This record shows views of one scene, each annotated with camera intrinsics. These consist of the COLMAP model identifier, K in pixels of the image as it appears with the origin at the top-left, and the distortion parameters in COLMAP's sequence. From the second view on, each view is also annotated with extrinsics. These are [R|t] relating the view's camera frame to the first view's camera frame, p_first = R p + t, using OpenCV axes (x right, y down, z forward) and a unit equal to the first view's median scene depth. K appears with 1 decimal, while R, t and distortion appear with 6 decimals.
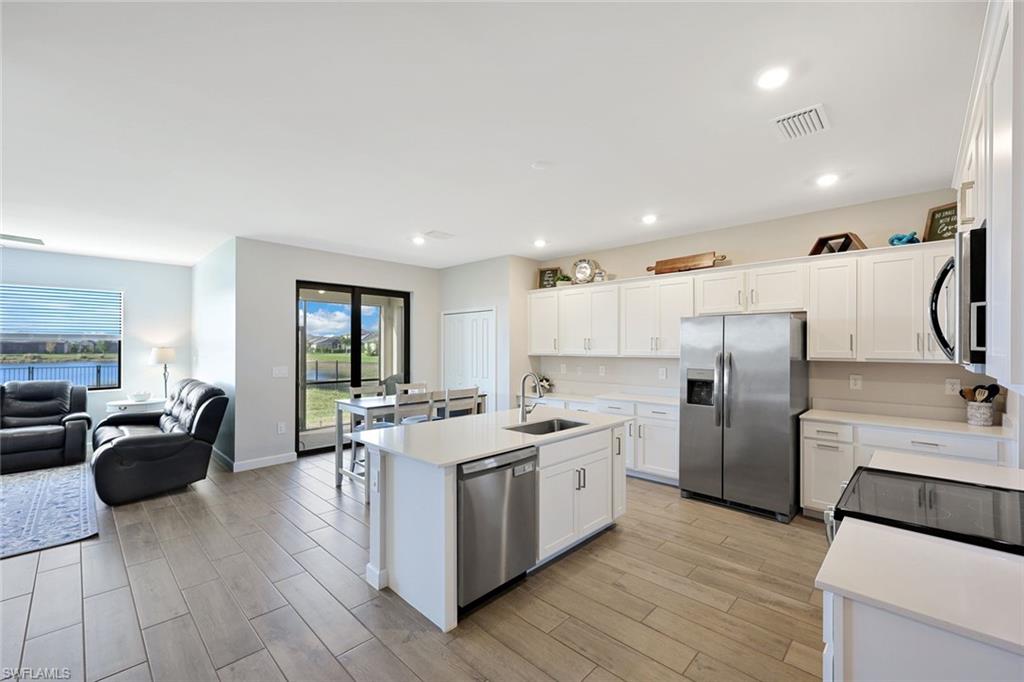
lens RADIAL K [[435.0, 0, 511.8], [0, 435.0, 337.3], [0, 0, 1]] dist [-0.004045, 0.000942]
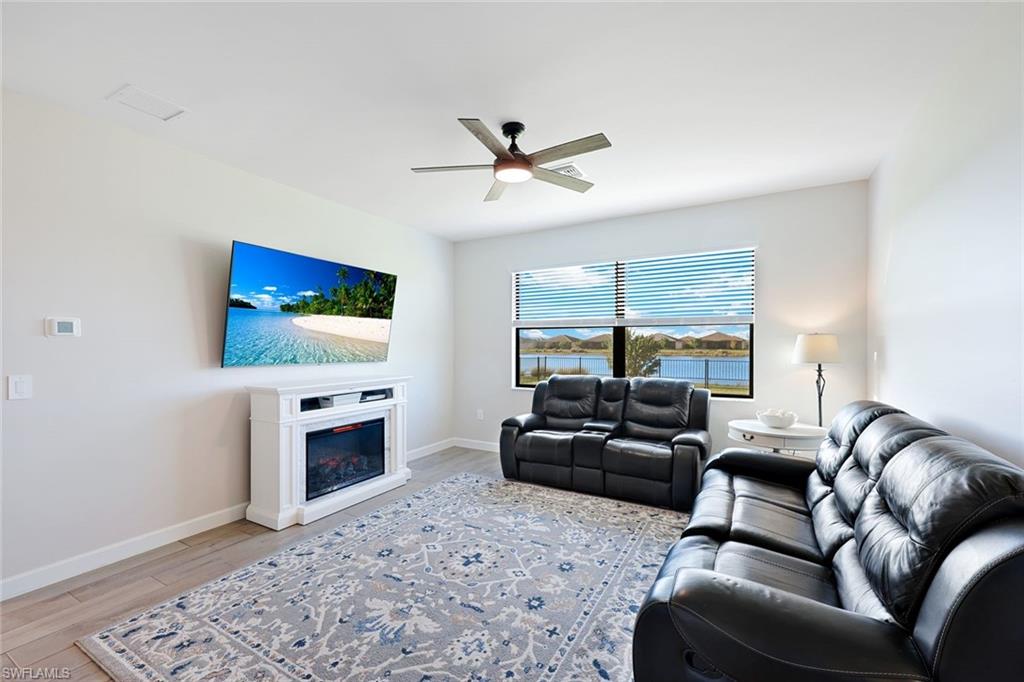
lens RADIAL K [[423.7, 0, 507.4], [0, 423.7, 349.7], [0, 0, 1]] dist [-0.001514, -0.000122]
pose [[0.256330, 0.013164, -0.966500, -0.423184], [0.019242, 0.999640, 0.018718, 0.028423], [0.966398, -0.023395, 0.255985, 0.533268]]
